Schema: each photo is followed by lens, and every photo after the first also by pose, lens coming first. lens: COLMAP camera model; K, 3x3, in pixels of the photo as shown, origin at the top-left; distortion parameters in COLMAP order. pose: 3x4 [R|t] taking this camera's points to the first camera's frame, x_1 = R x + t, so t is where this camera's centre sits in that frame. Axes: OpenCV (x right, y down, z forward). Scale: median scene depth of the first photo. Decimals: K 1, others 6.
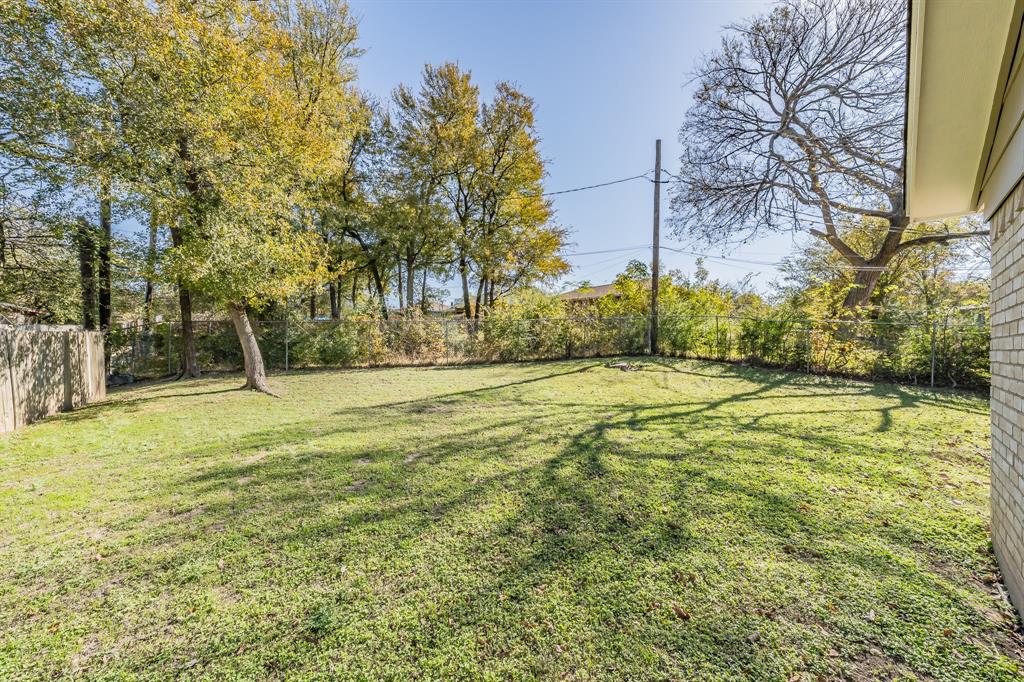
lens RADIAL K [[351.5, 0, 511.8], [0, 351.5, 342.3], [0, 0, 1]] dist [-0.001047, -0.000082]
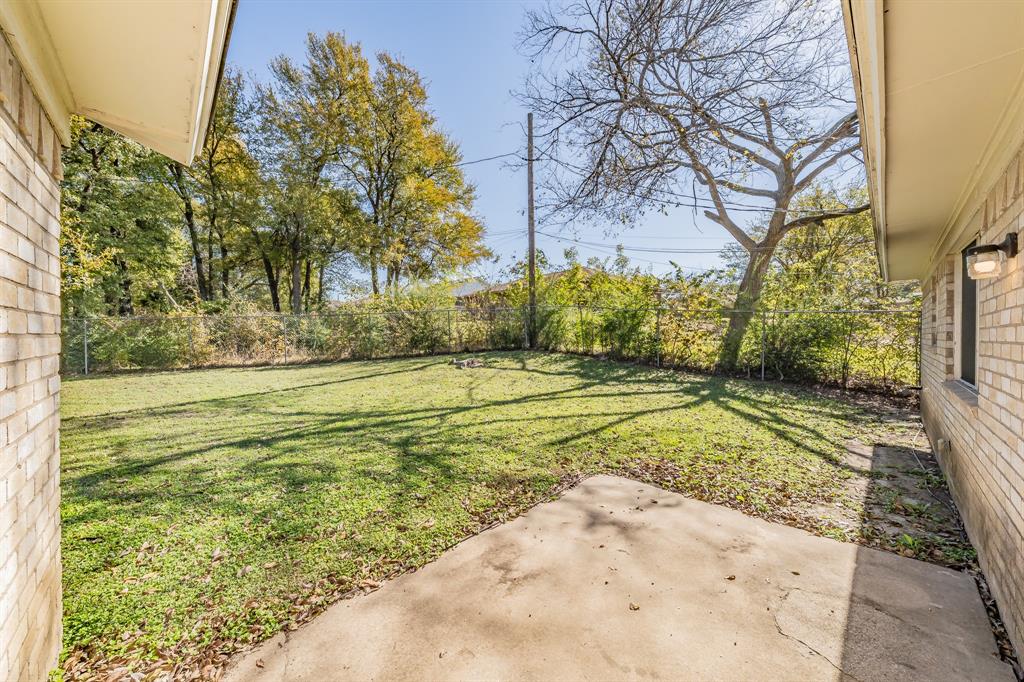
lens RADIAL K [[359.7, 0, 510.3], [0, 359.7, 338.9], [0, 0, 1]] dist [0.001020, 0.000001]
pose [[0.999456, -0.015881, 0.028919, 0.360394], [0.015644, 0.999842, 0.008398, 0.000898], [-0.029048, -0.007941, 0.999546, 0.067997]]
